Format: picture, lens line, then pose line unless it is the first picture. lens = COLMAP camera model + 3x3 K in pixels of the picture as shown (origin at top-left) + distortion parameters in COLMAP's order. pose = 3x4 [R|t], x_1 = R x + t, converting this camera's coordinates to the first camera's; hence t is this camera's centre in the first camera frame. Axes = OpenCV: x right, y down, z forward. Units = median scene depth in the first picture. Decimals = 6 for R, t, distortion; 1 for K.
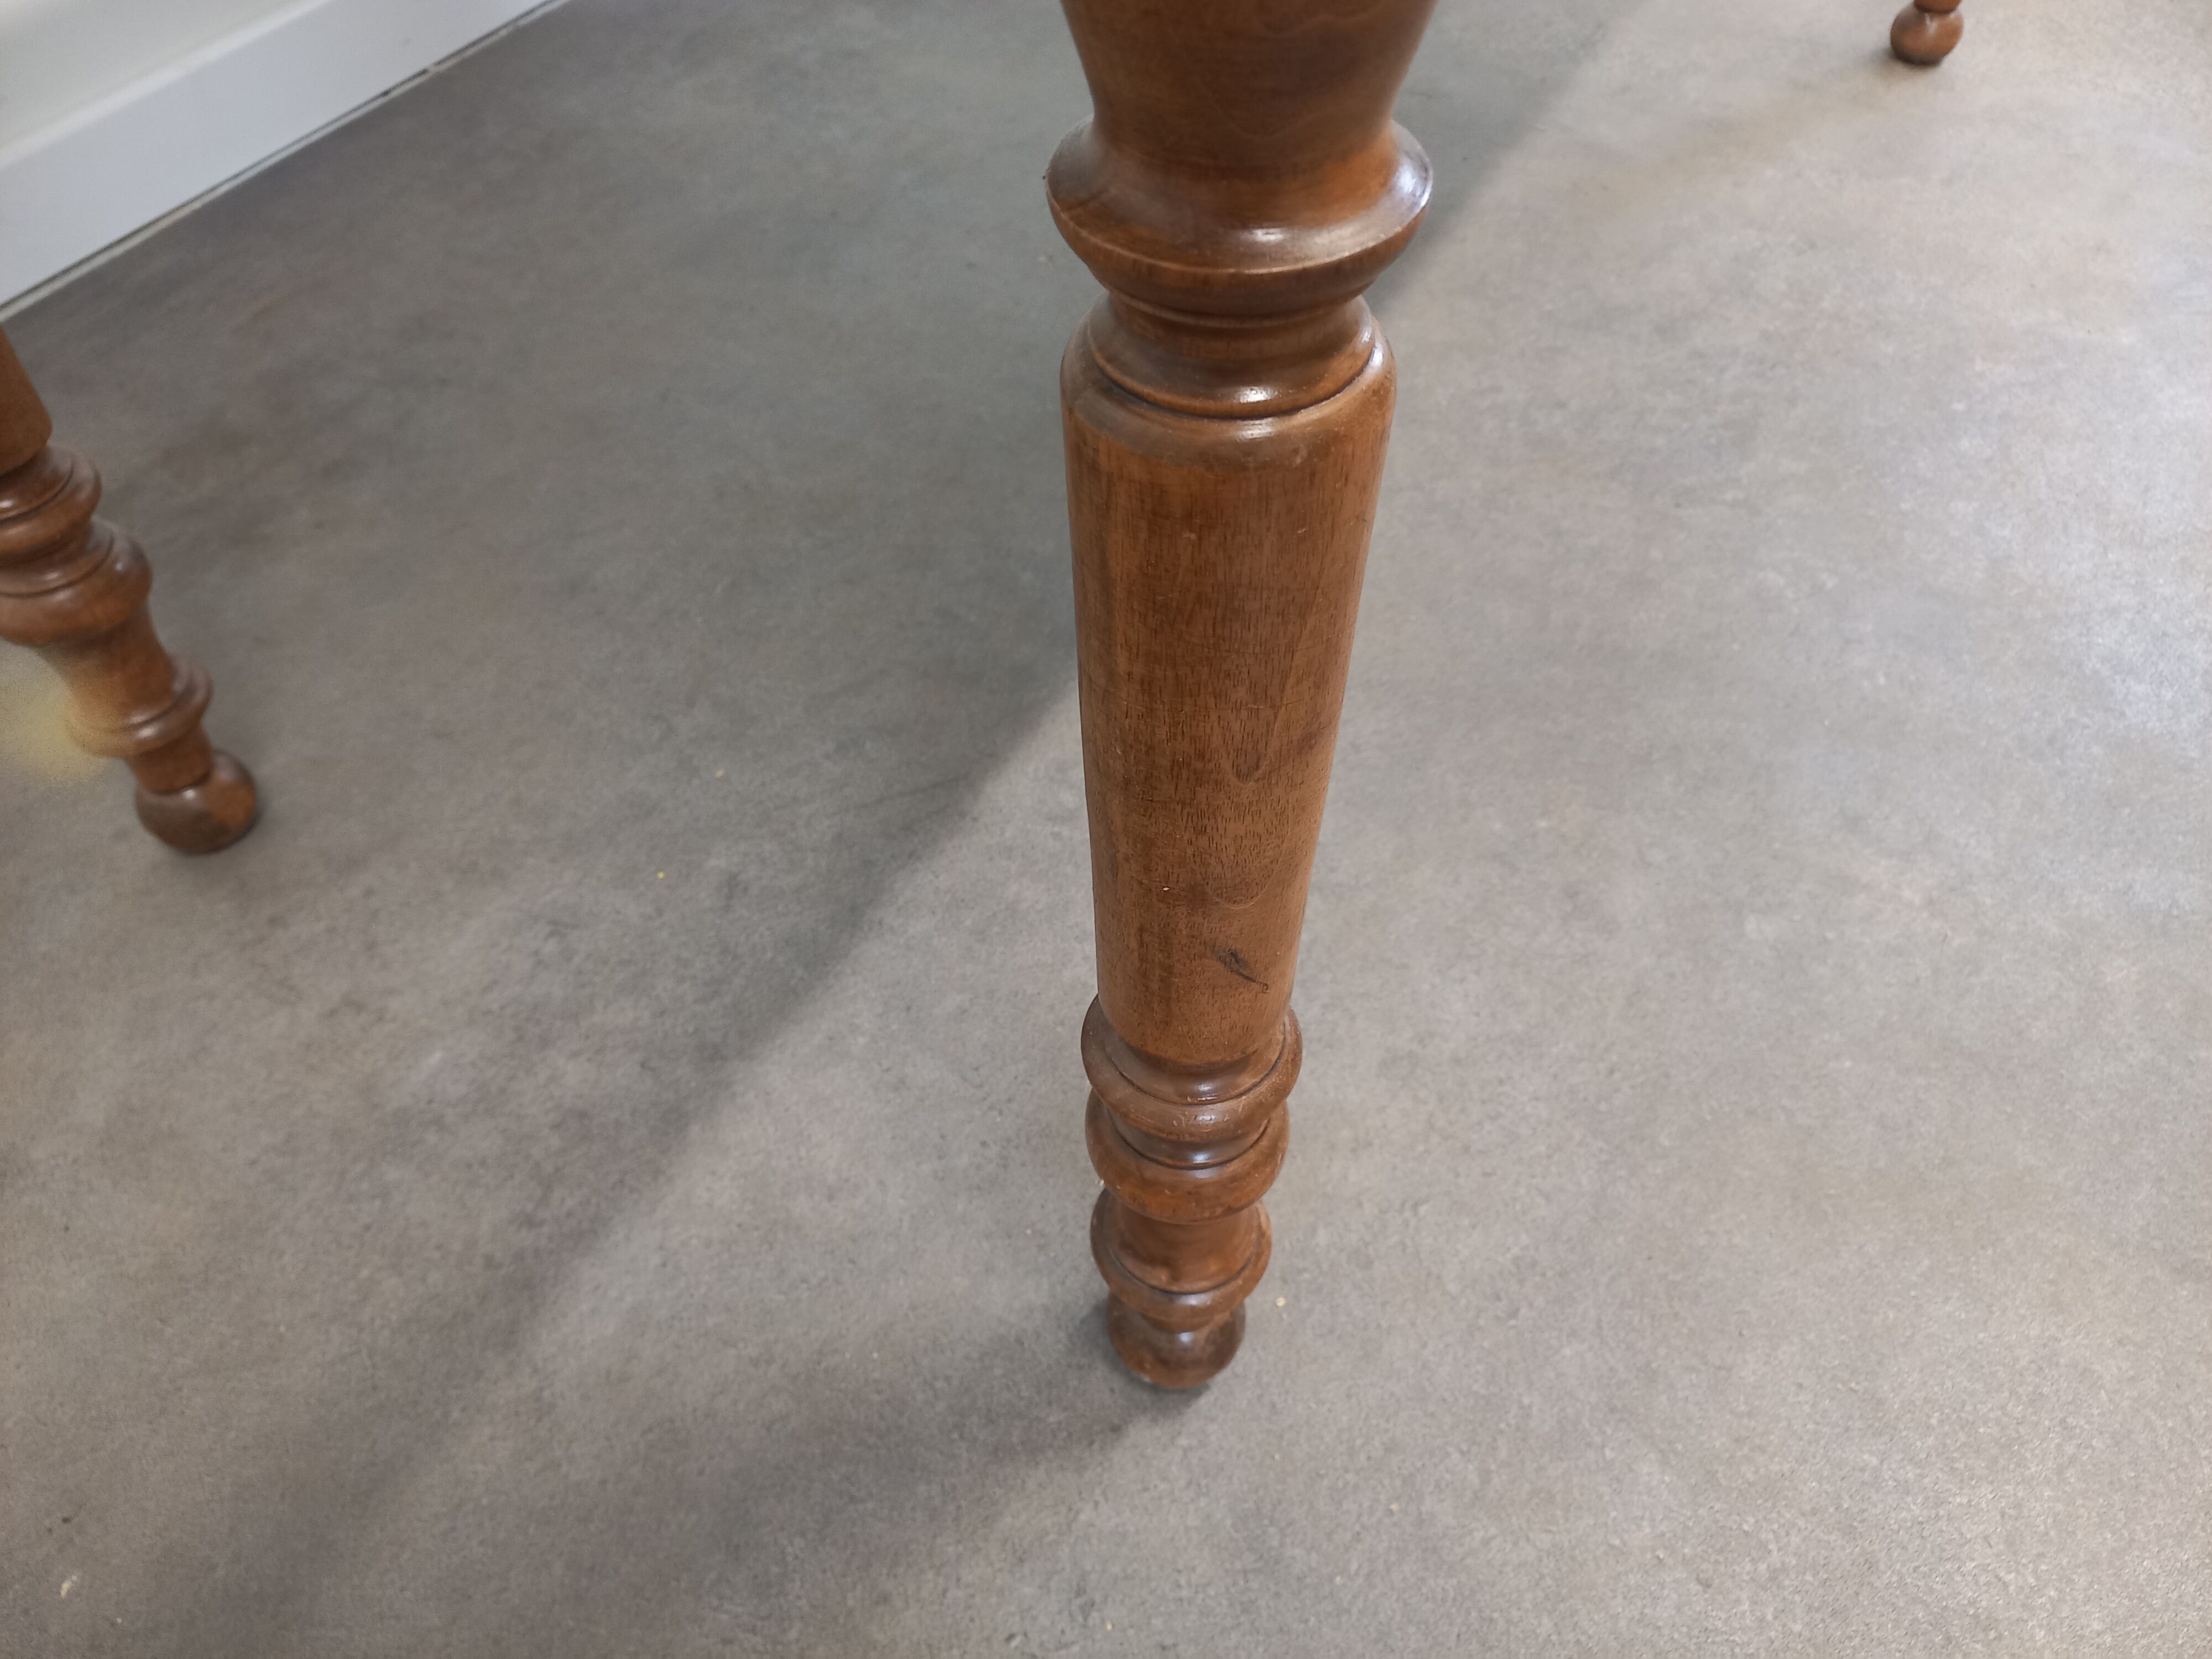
lens RADIAL K [[1627.8, 0, 1083.3], [0, 1627.8, 884.3], [0, 0, 1]] dist [0.126239, -0.188345]
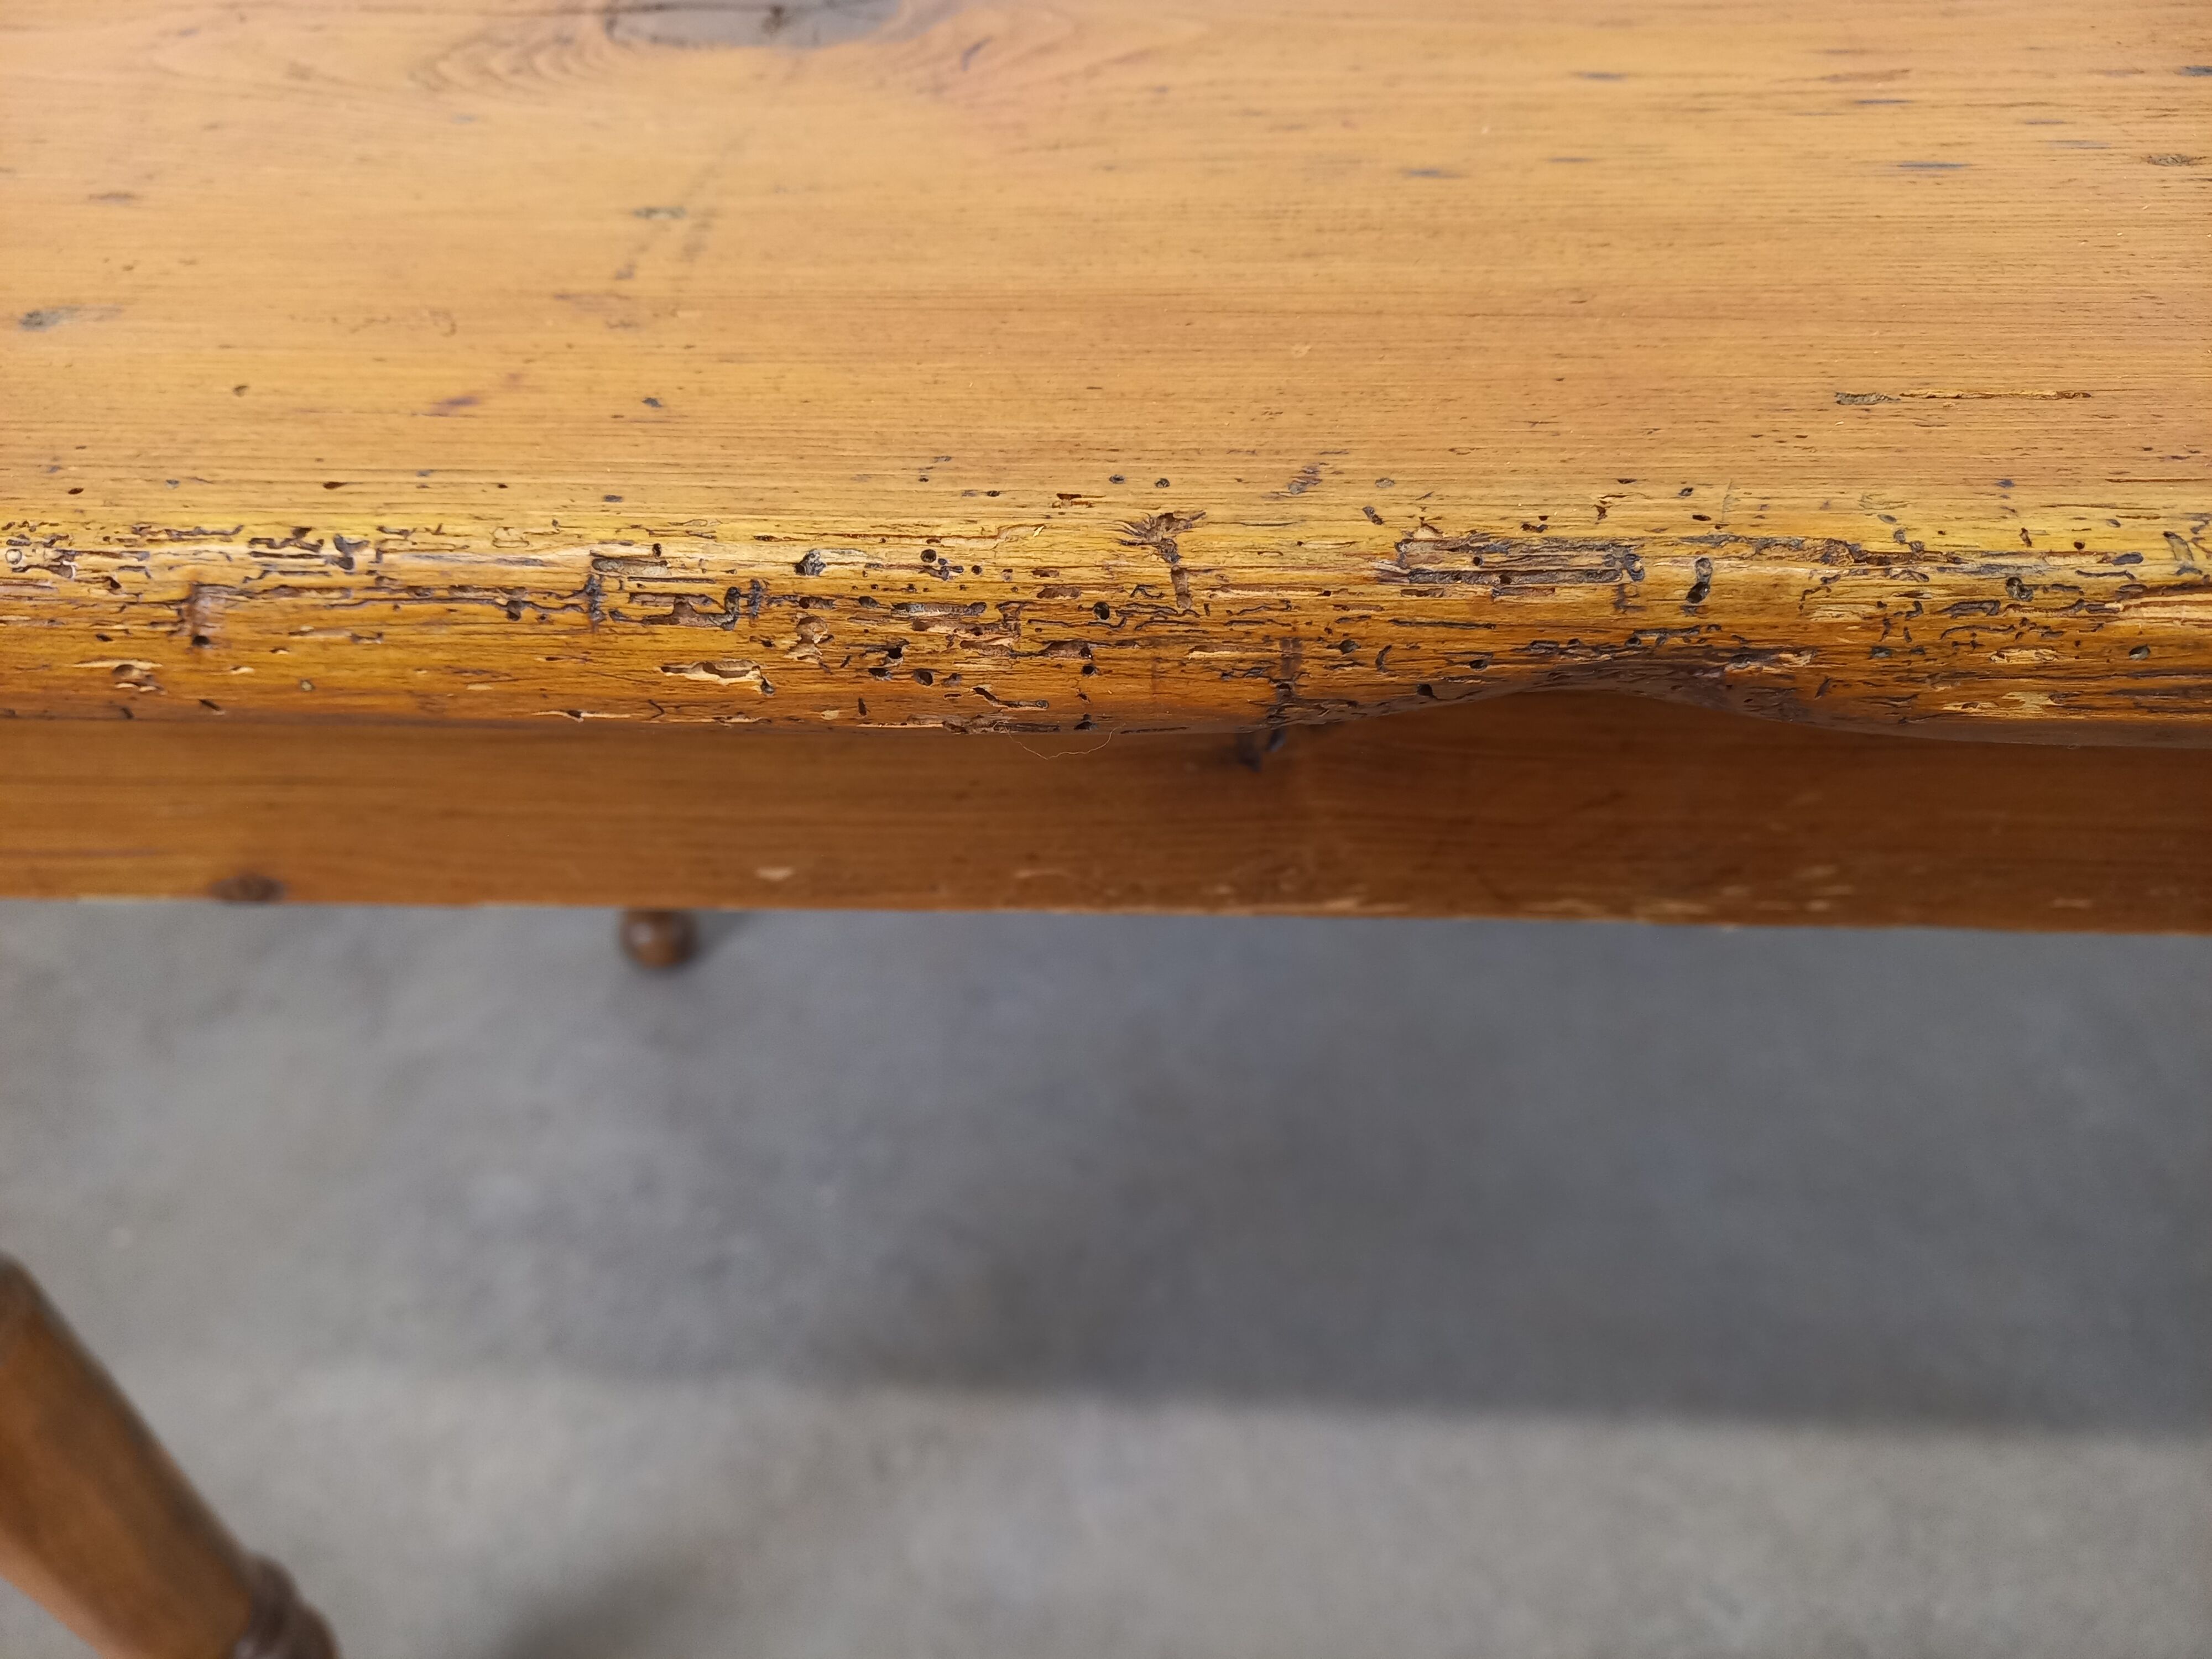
lens RADIAL K [[1673.3, 0, 1083.6], [0, 1673.3, 827.4], [0, 0, 1]] dist [0.060556, -0.104136]
pose [[0.446361, 0.620392, -0.644884, 0.518255], [-0.672563, 0.707953, 0.215547, -0.689441], [0.590272, 0.337513, 0.733256, 0.121054]]
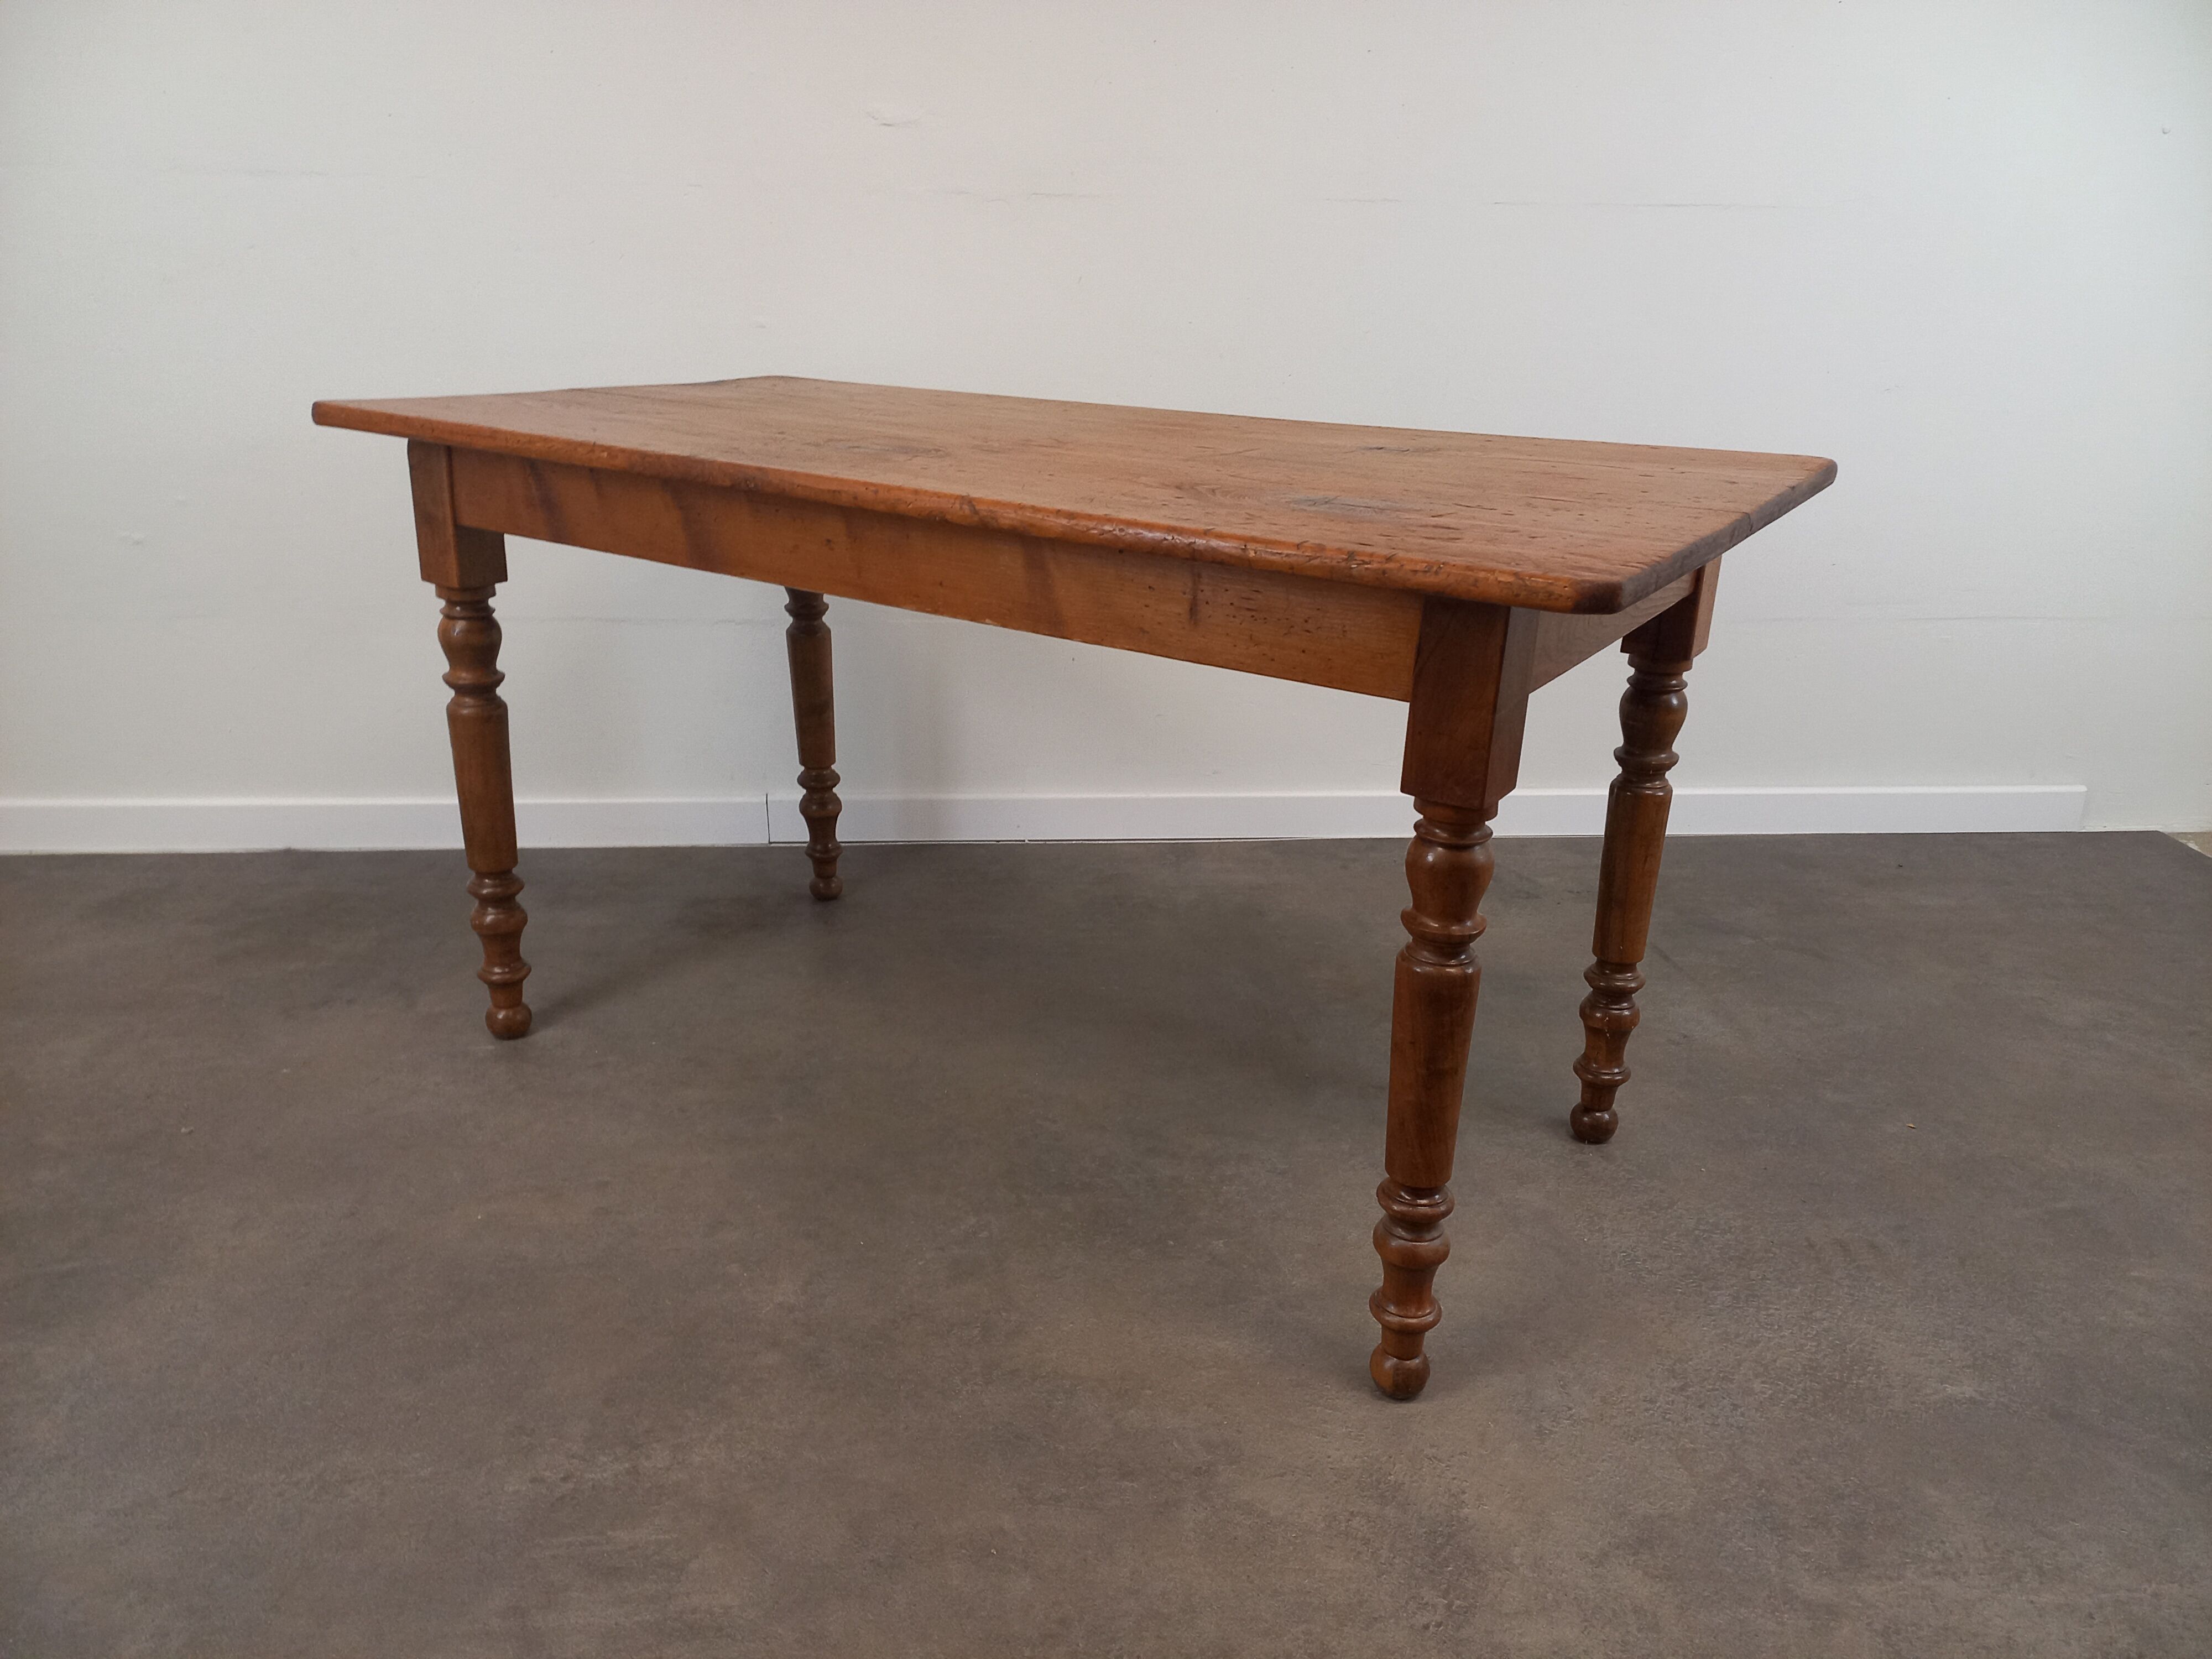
lens RADIAL K [[1622.1, 0, 1094.2], [0, 1622.1, 859.5], [0, 0, 1]] dist [0.067280, -0.070392]
pose [[0.576496, 0.336537, -0.744577, 2.031596], [-0.651333, 0.739488, -0.170064, -0.305630], [0.493373, 0.583009, 0.645511, -0.462574]]
